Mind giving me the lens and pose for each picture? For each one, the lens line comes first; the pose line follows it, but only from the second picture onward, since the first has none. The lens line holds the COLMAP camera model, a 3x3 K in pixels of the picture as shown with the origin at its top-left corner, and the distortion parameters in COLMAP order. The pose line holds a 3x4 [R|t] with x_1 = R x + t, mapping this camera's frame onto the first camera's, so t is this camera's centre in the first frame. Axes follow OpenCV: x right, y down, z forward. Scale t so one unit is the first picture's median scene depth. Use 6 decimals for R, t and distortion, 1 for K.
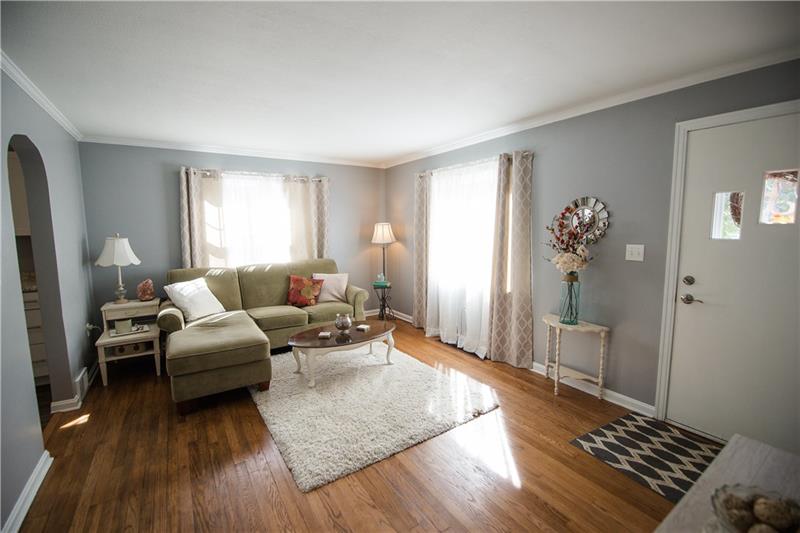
lens RADIAL K [[346.8, 0, 396.6], [0, 346.8, 268.3], [0, 0, 1]] dist [-0.009920, -0.005113]
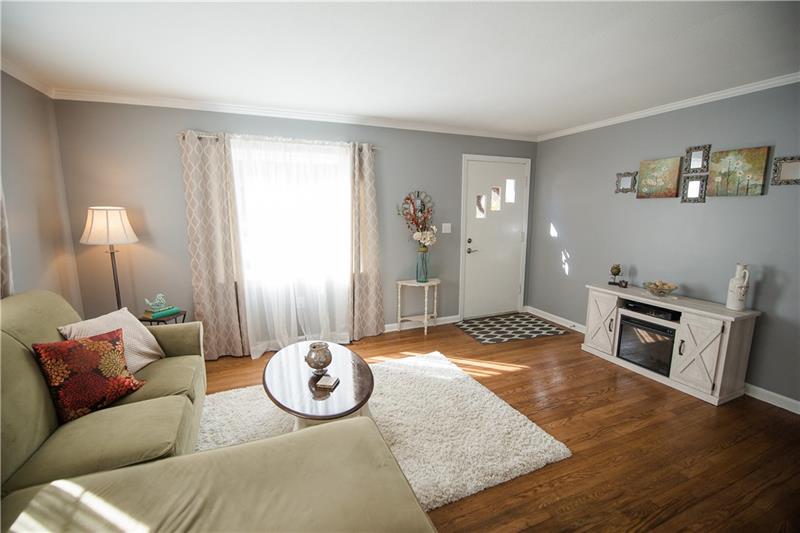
lens RADIAL K [[346.8, 0, 398.1], [0, 346.8, 268.1], [0, 0, 1]] dist [-0.009920, -0.005113]
pose [[0.173471, -0.155079, 0.972552, -1.039989], [0.119260, 0.983565, 0.135563, -0.116890], [-0.977591, 0.092470, 0.189115, 0.989091]]
